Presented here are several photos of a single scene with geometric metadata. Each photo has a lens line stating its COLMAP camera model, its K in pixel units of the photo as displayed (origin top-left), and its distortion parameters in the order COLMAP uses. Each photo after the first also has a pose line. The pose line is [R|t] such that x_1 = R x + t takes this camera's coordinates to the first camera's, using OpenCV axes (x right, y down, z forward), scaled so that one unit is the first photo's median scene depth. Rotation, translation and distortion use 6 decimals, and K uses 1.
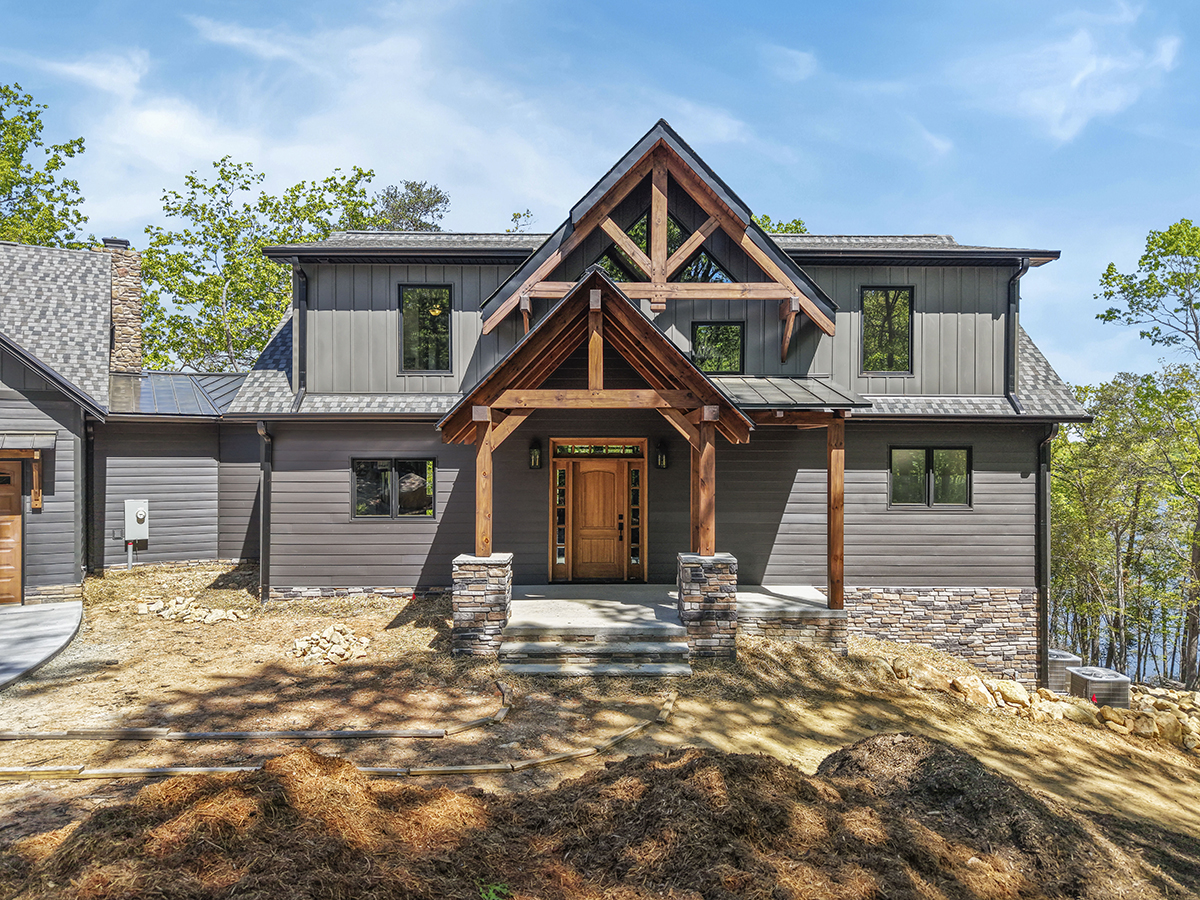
lens RADIAL K [[826.6, 0, 600.0], [0, 826.6, 451.3], [0, 0, 1]] dist [0.002788, 0.001873]
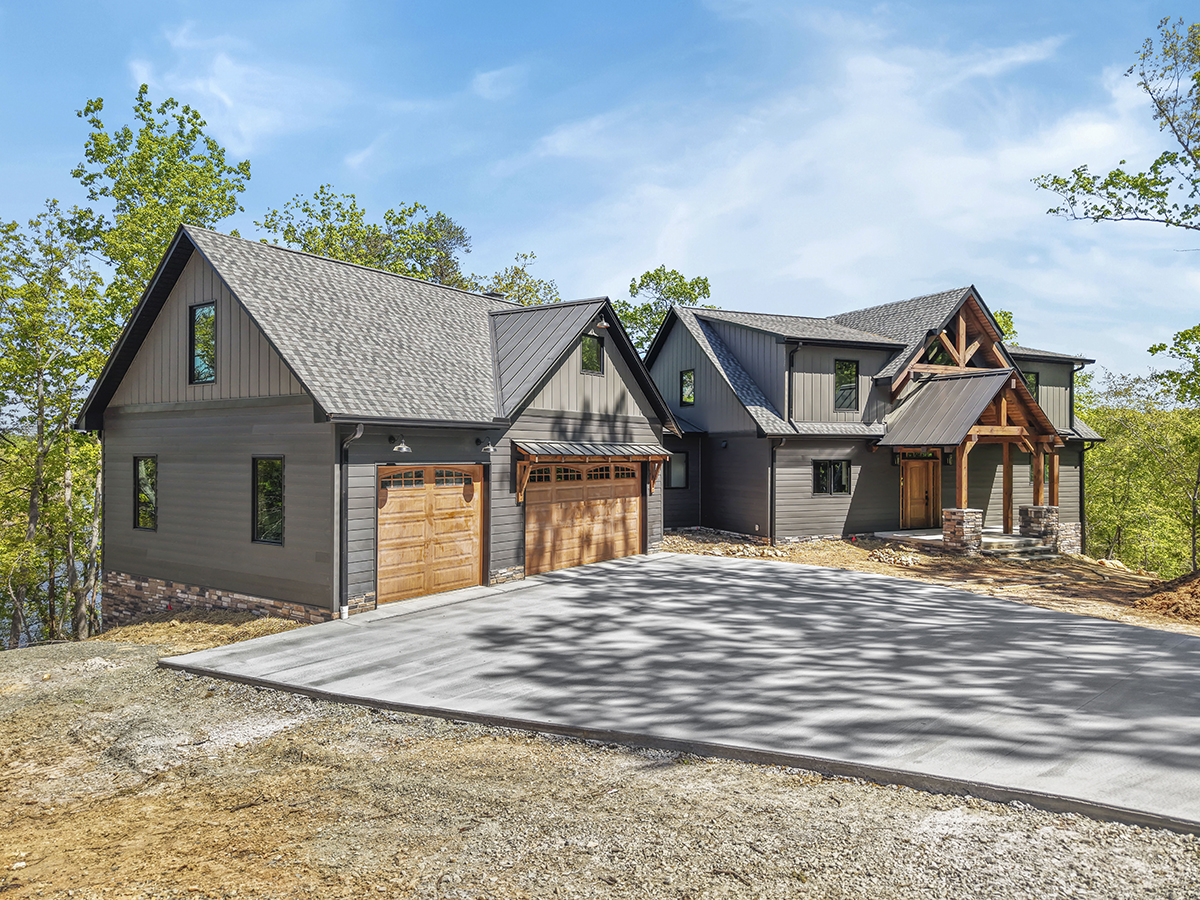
lens RADIAL K [[826.6, 0, 598.8], [0, 826.6, 450.2], [0, 0, 1]] dist [0.002788, 0.001873]
pose [[0.906377, 0.001496, 0.422467, -1.430495], [0.006376, 0.999831, -0.017219, 0.015095], [-0.422422, 0.018300, 0.906215, -0.356948]]
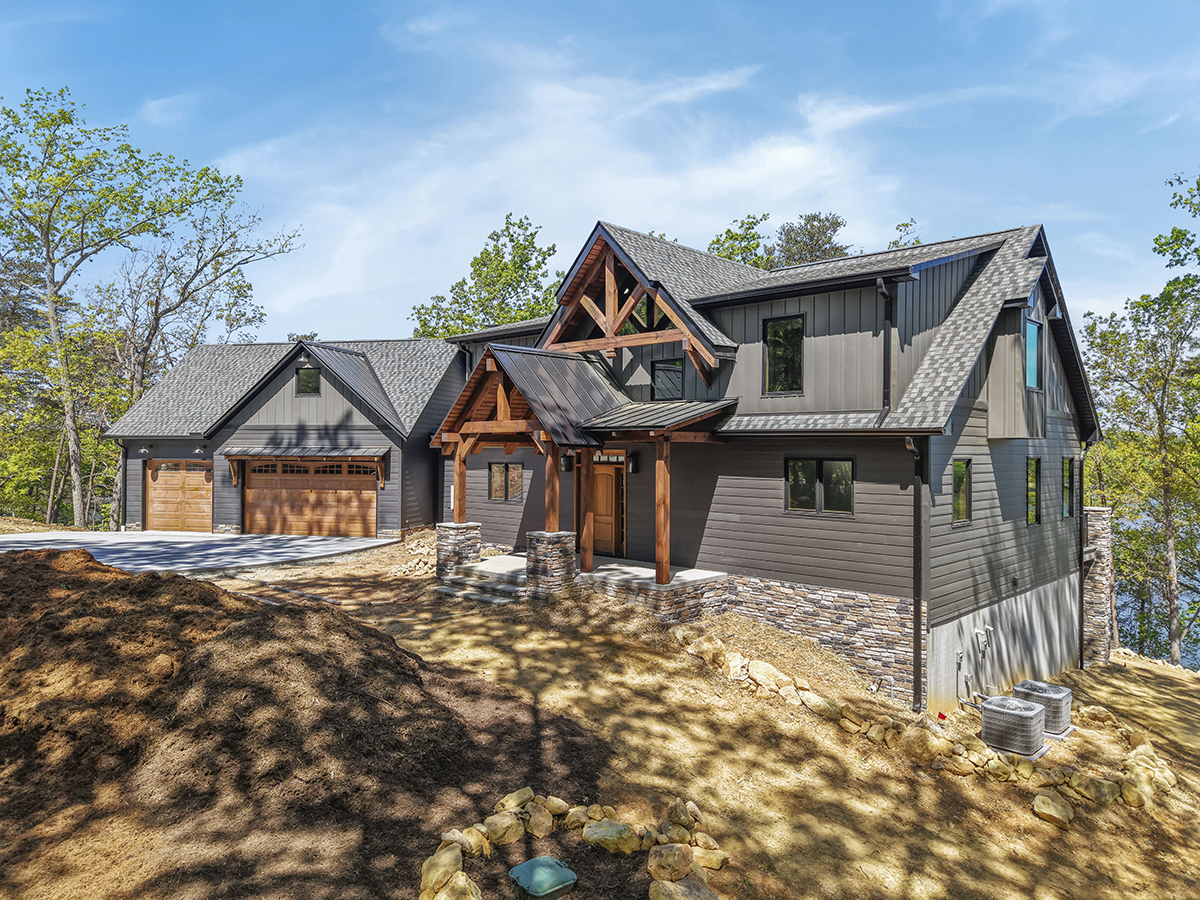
lens RADIAL K [[826.6, 0, 597.6], [0, 826.6, 447.0], [0, 0, 1]] dist [0.002788, 0.001873]
pose [[0.711387, -0.001757, -0.702798, 0.961238], [-0.013742, 0.999771, -0.016410, 0.001464], [0.702666, 0.021332, 0.711200, 0.011873]]
